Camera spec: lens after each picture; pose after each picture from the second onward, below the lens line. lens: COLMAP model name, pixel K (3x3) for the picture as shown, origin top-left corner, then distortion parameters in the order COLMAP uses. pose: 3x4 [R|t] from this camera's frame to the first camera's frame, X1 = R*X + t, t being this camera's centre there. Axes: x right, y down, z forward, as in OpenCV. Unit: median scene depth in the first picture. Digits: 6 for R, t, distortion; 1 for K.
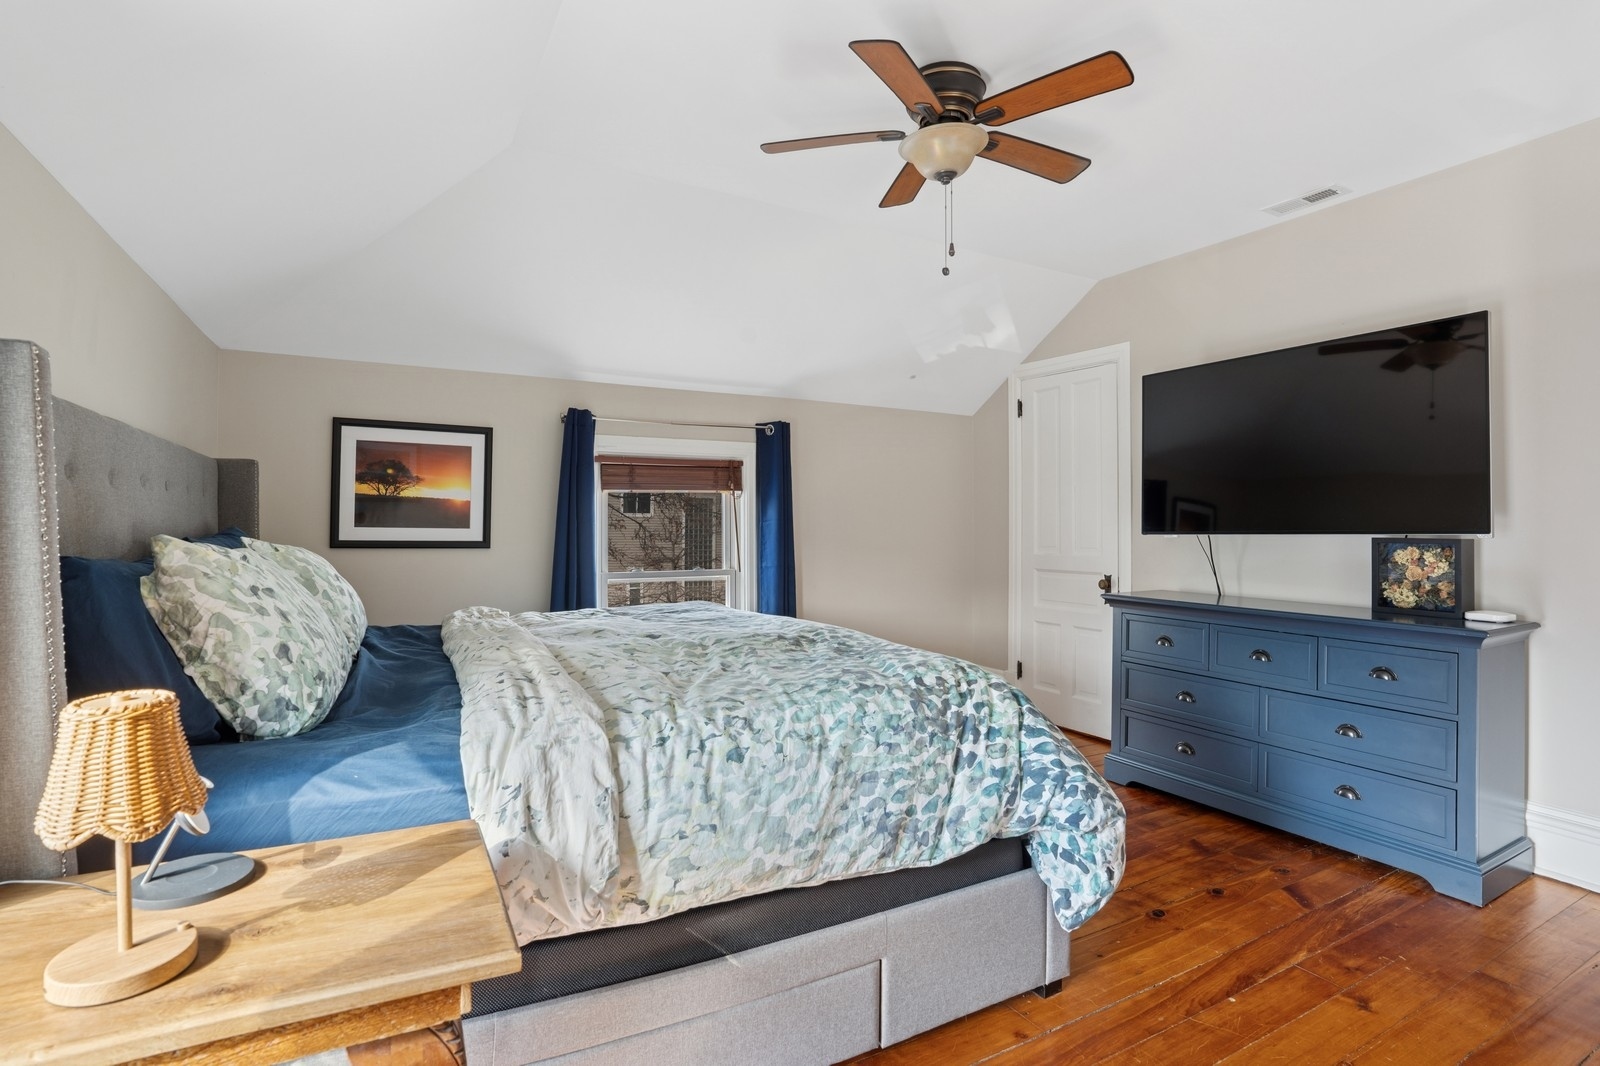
lens RADIAL K [[752.2, 0, 800.0], [0, 752.2, 533.0], [0, 0, 1]] dist [-0.054292, 0.017500]
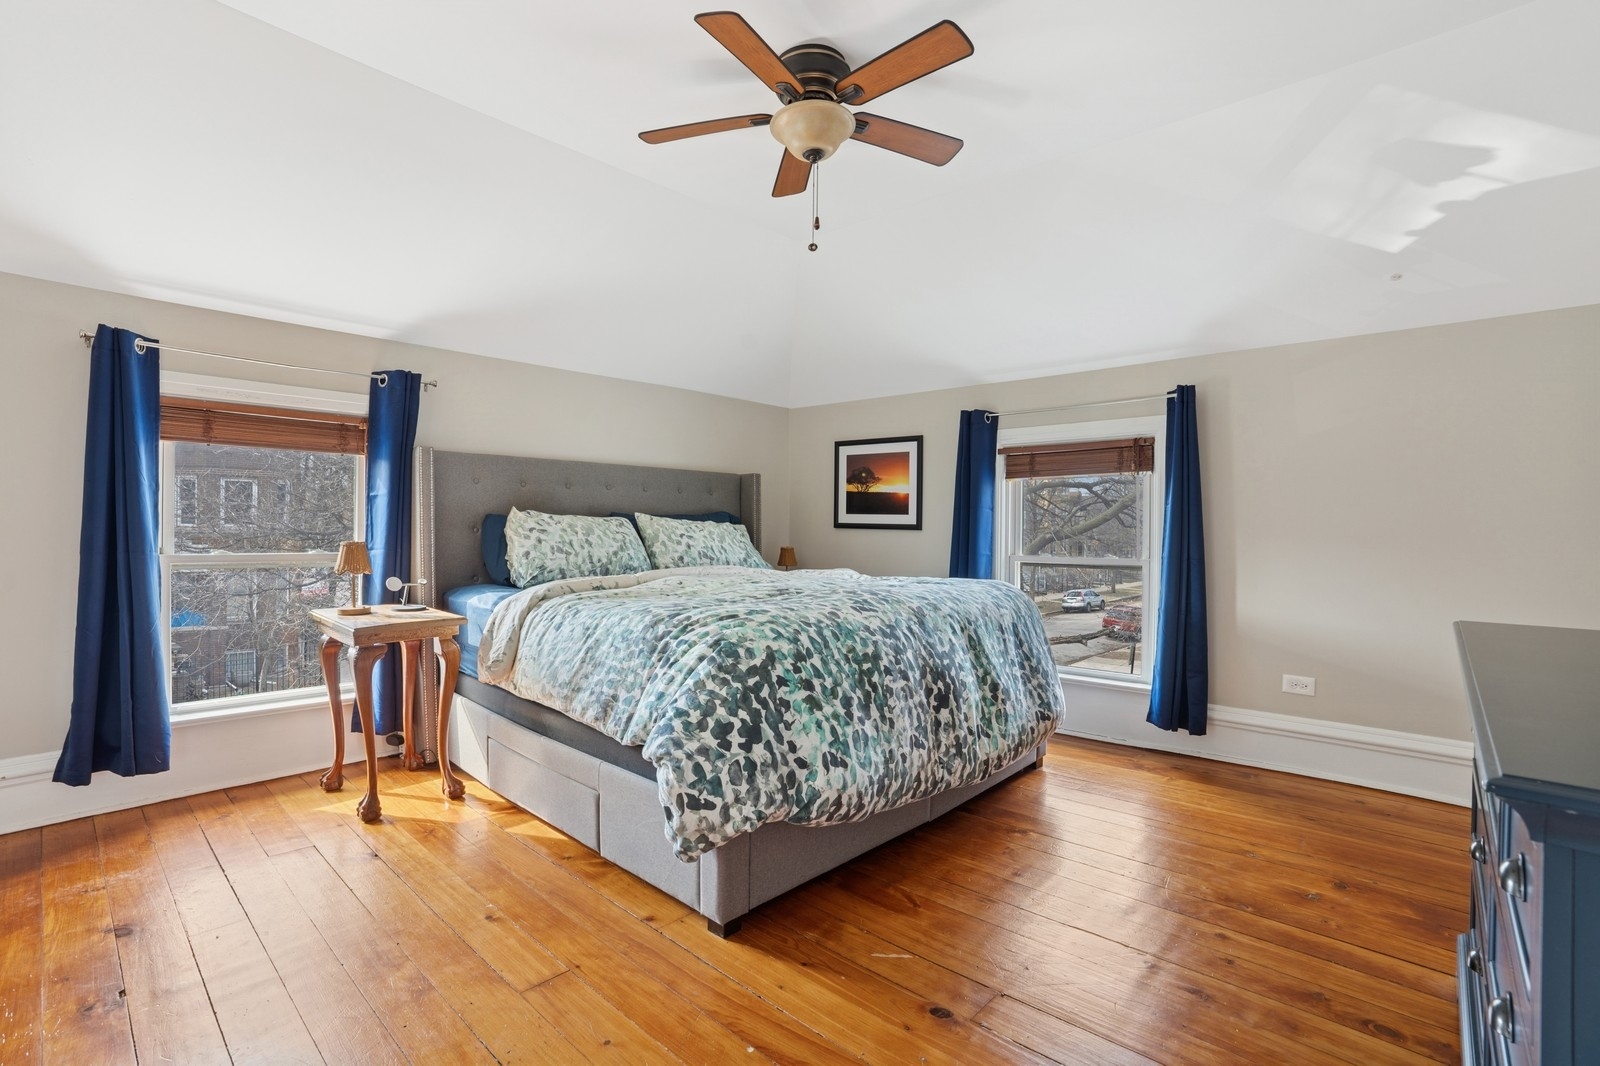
lens RADIAL K [[730.2, 0, 800.0], [0, 730.2, 533.0], [0, 0, 1]] dist [-0.079392, 0.015133]
pose [[0.334597, 0.007280, -0.942333, 0.749668], [-0.018709, 0.999824, 0.001081, 0.030250], [0.942176, 0.017268, 0.334674, 0.429993]]
